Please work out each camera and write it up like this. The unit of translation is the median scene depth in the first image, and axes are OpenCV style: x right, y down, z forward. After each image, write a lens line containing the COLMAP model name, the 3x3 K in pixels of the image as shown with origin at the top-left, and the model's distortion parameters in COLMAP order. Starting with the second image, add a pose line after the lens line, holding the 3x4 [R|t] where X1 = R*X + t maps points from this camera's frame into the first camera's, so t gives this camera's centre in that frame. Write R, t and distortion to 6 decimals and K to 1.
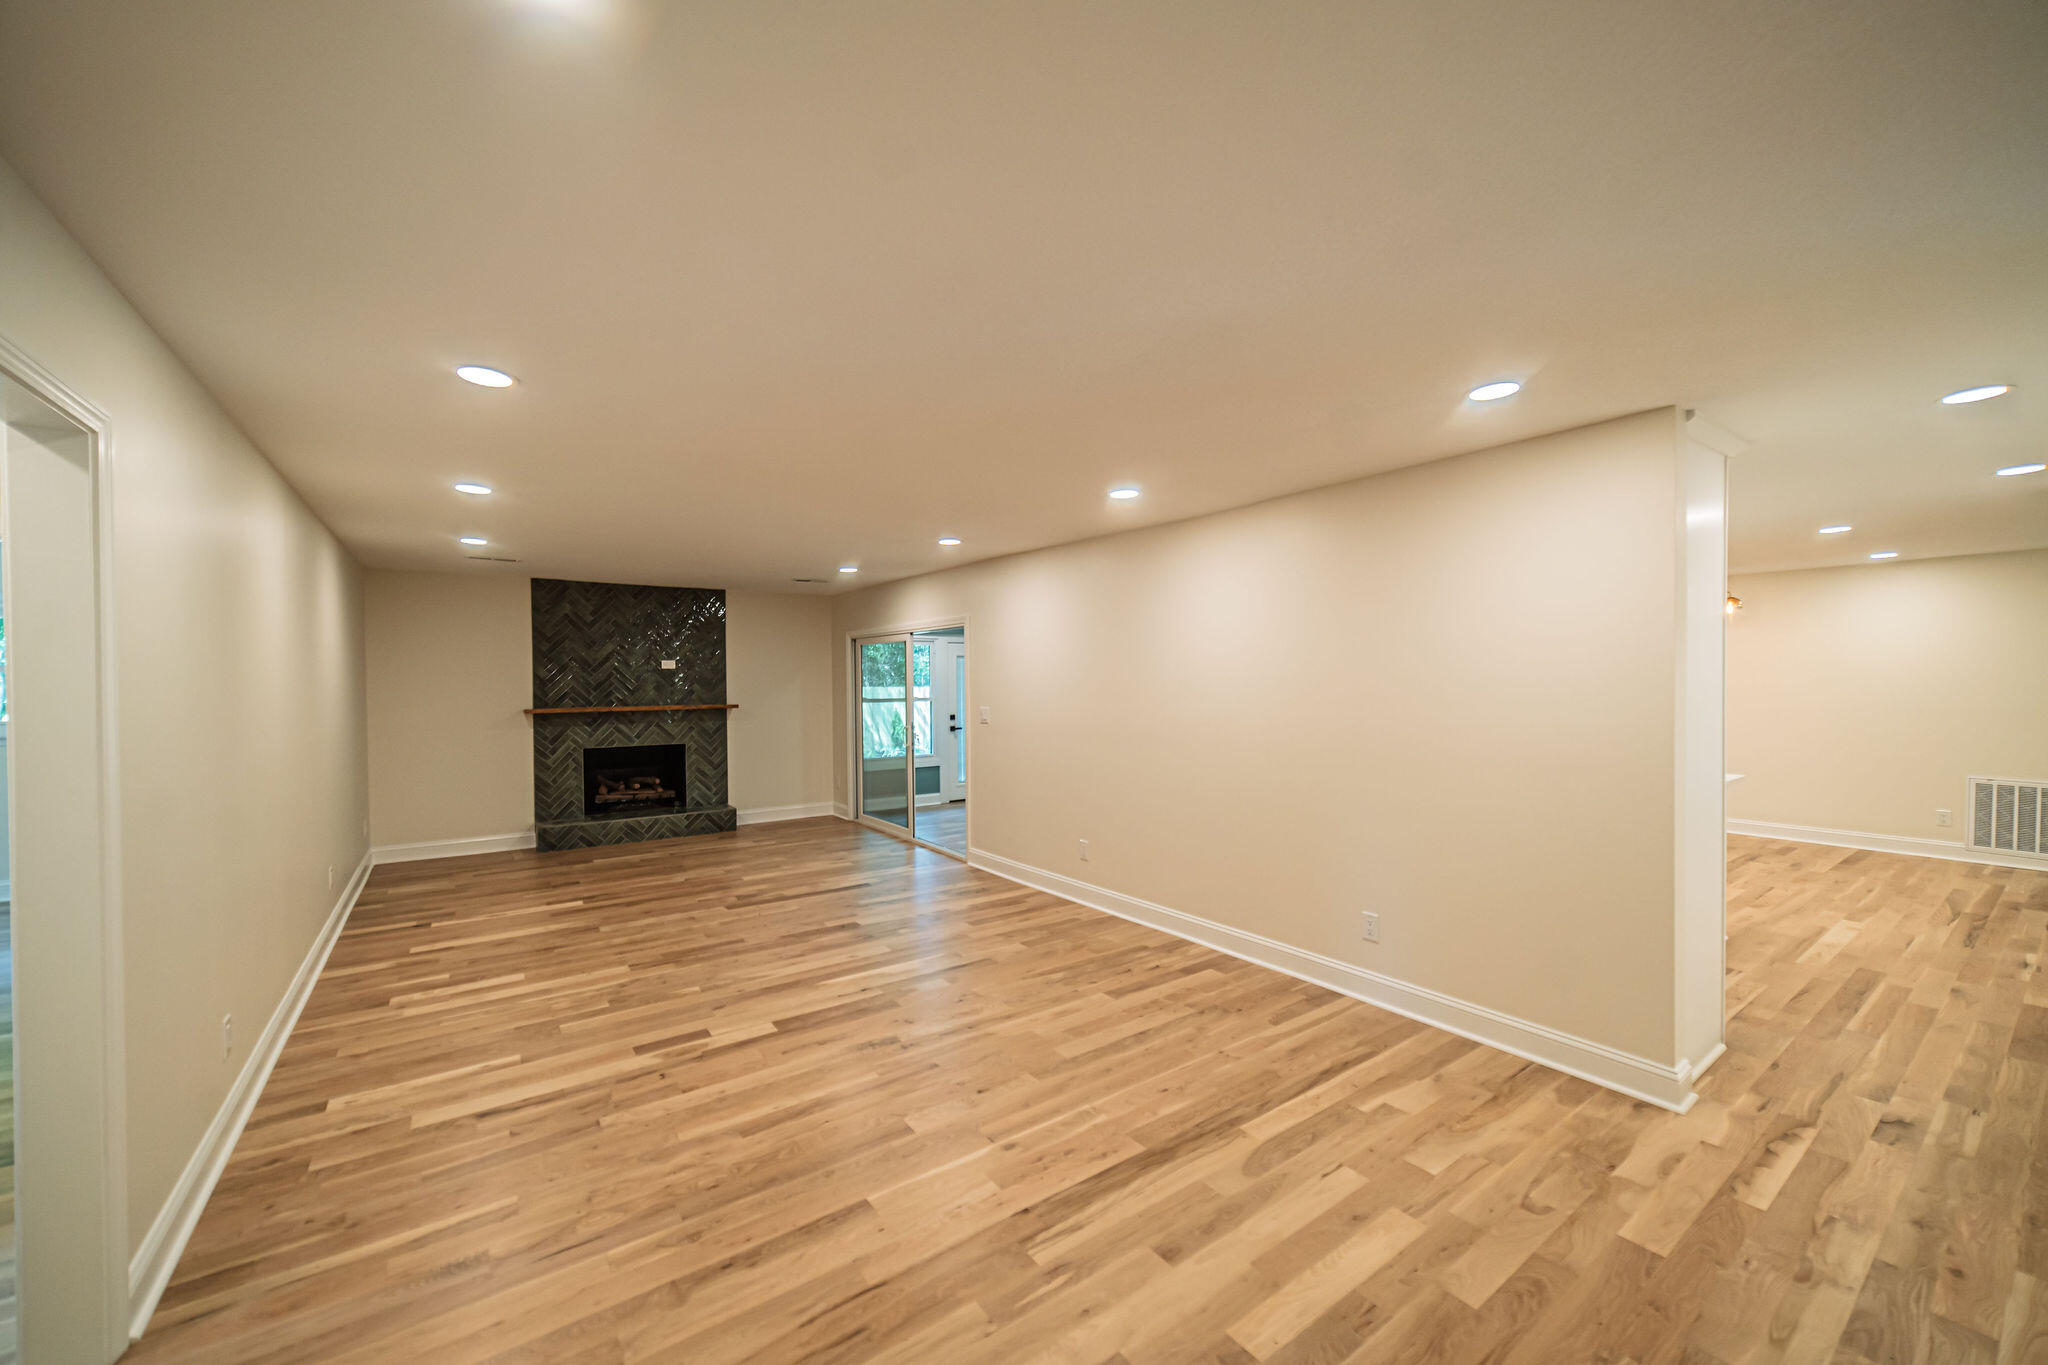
lens RADIAL K [[805.5, 0, 1044.5], [0, 805.5, 697.1], [0, 0, 1]] dist [0.000837, 0.000732]
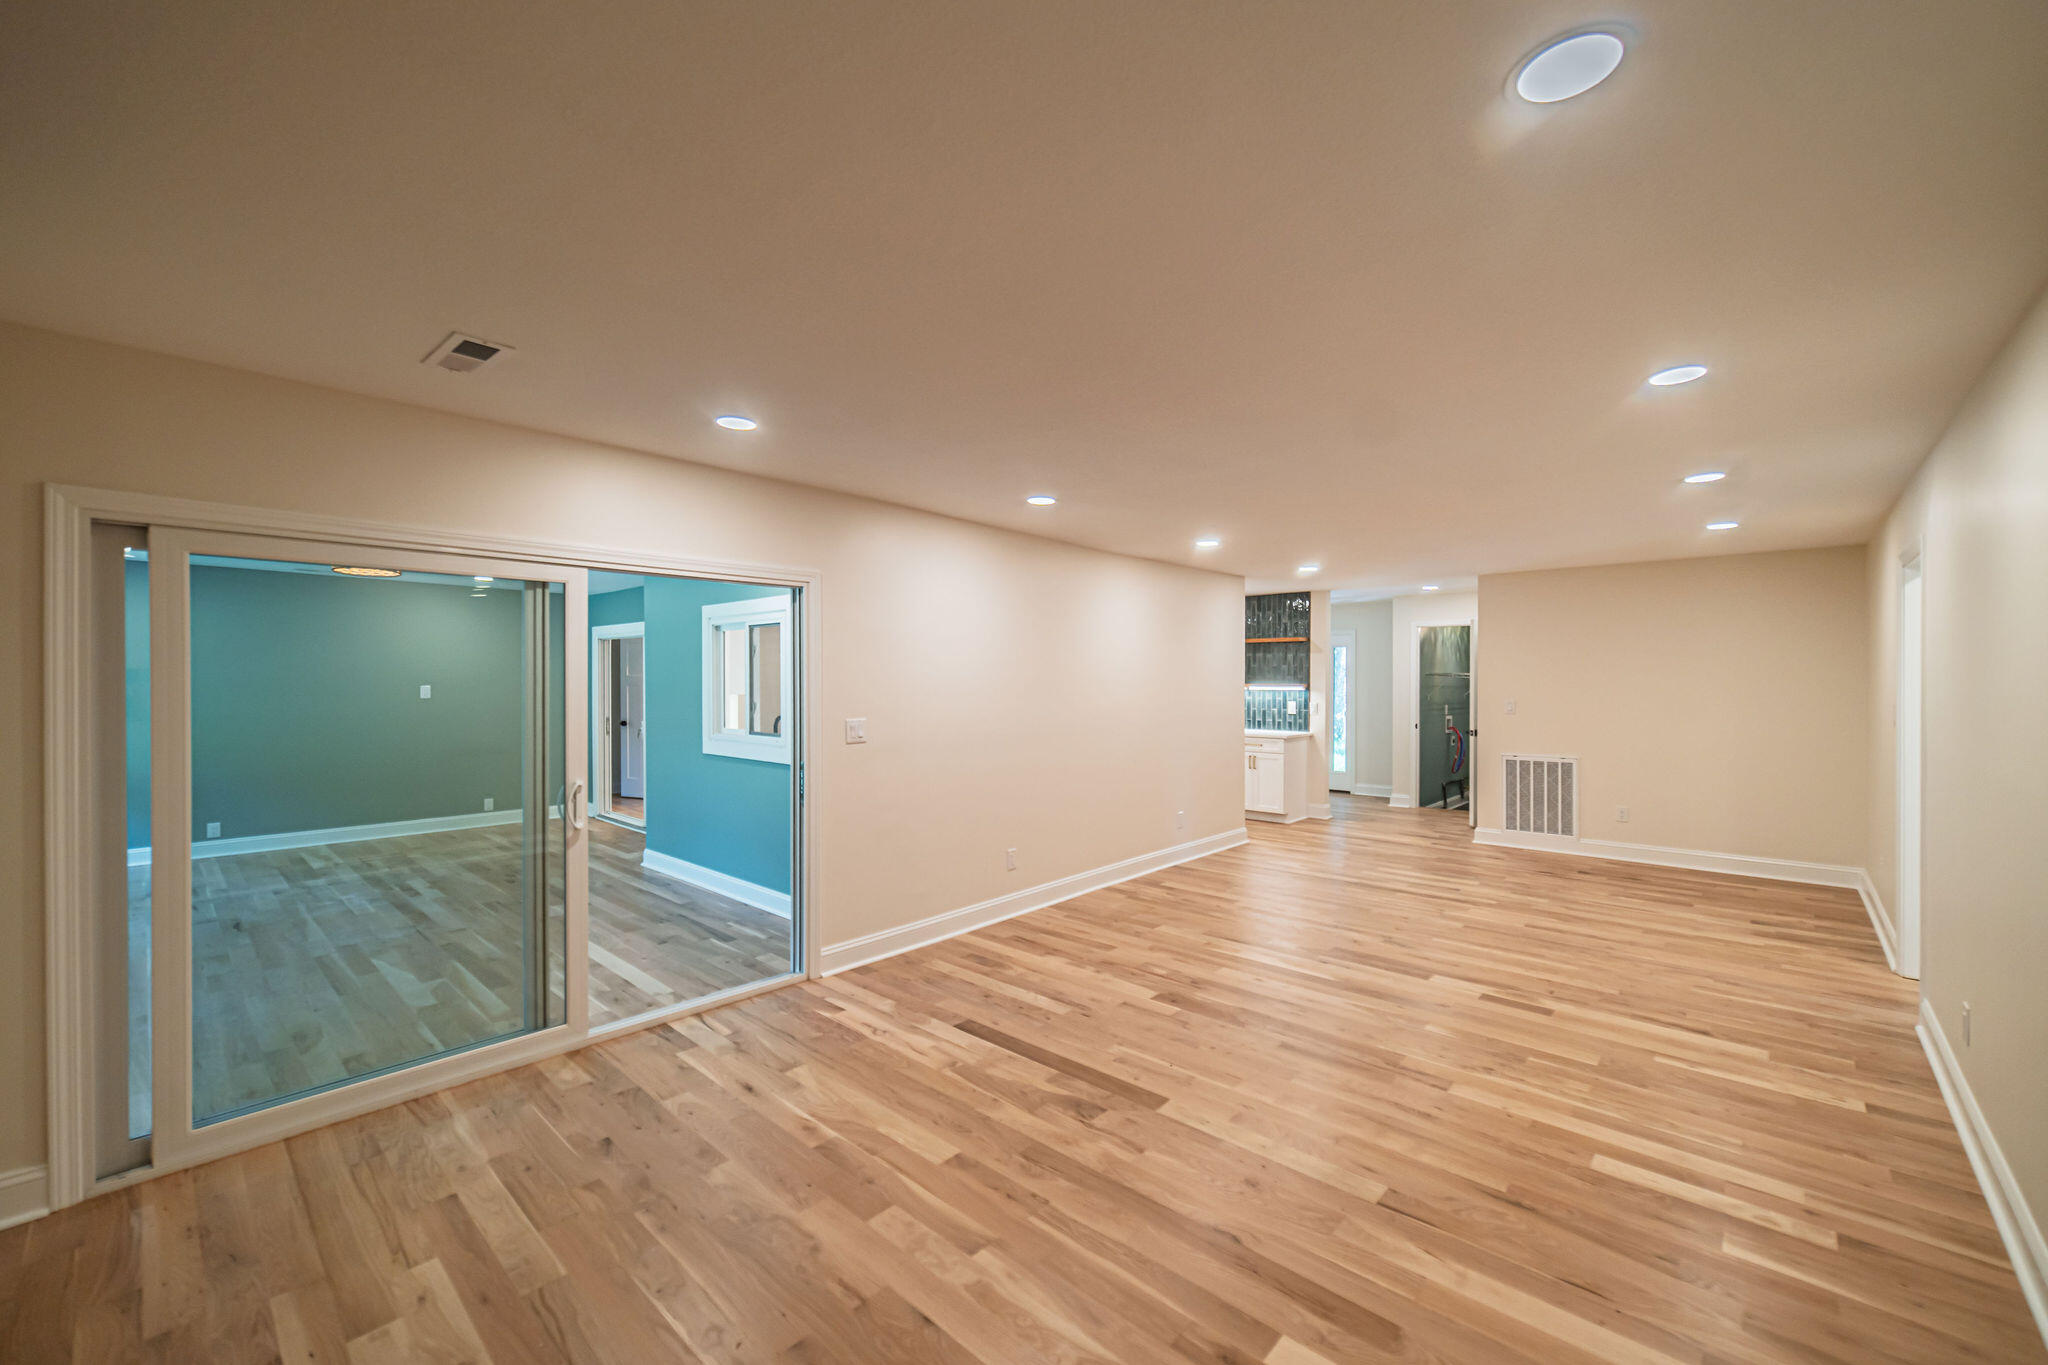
lens RADIAL K [[812.8, 0, 1026.9], [0, 812.8, 686.3], [0, 0, 1]] dist [0.000311, 0.000755]
pose [[-0.202686, 0.000062, 0.979244, -1.026449], [0.025092, 0.999672, 0.005130, -0.019190], [-0.978922, 0.025611, -0.202621, 1.357952]]
